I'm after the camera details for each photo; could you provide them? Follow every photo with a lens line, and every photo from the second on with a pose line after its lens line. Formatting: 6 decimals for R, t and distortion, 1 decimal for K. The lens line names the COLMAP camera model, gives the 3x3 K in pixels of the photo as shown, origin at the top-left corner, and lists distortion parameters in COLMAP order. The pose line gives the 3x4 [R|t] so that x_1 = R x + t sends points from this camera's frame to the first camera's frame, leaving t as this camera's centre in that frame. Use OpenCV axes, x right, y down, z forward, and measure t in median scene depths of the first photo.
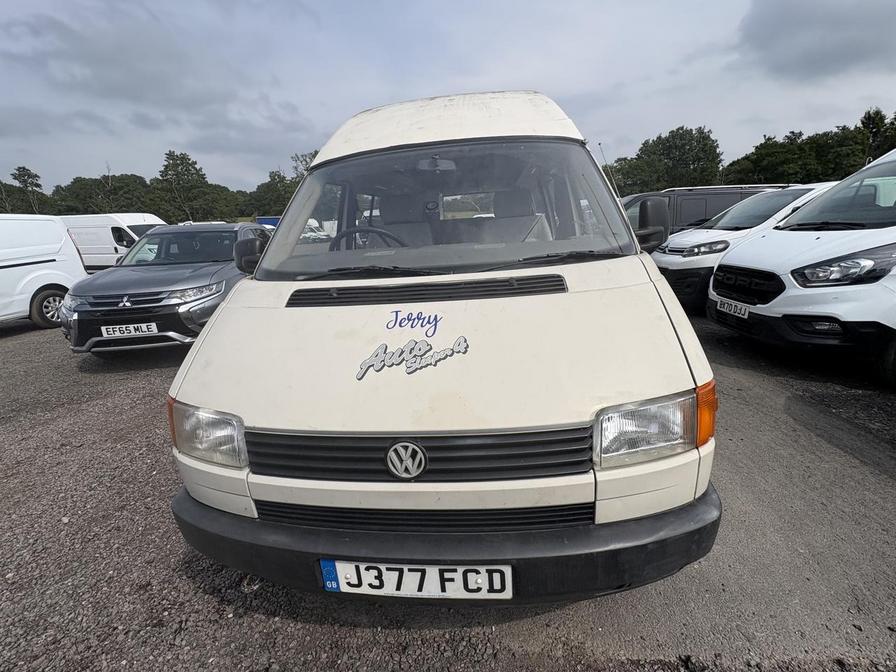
lens RADIAL K [[415.1, 0, 448.2], [0, 415.1, 336.3], [0, 0, 1]] dist [-0.001471, 0.001633]
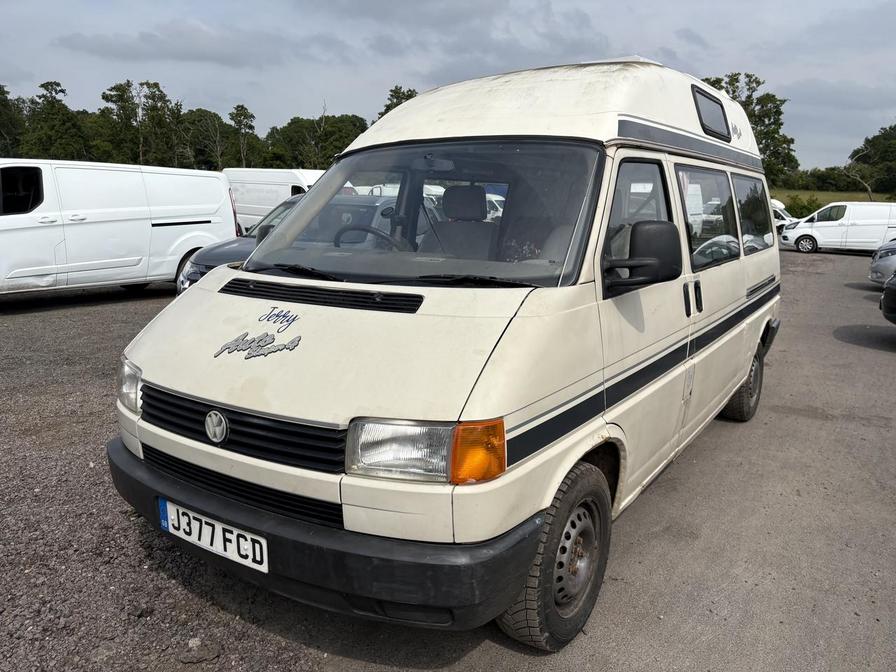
lens RADIAL K [[678.5, 0, 447.5], [0, 678.5, 335.7], [0, 0, 1]] dist [0.000710, 0.003590]
pose [[0.888226, 0.160636, -0.430408, 1.219016], [-0.190226, 0.981388, -0.026294, -0.030028], [0.418173, 0.105230, 0.902251, -0.478789]]
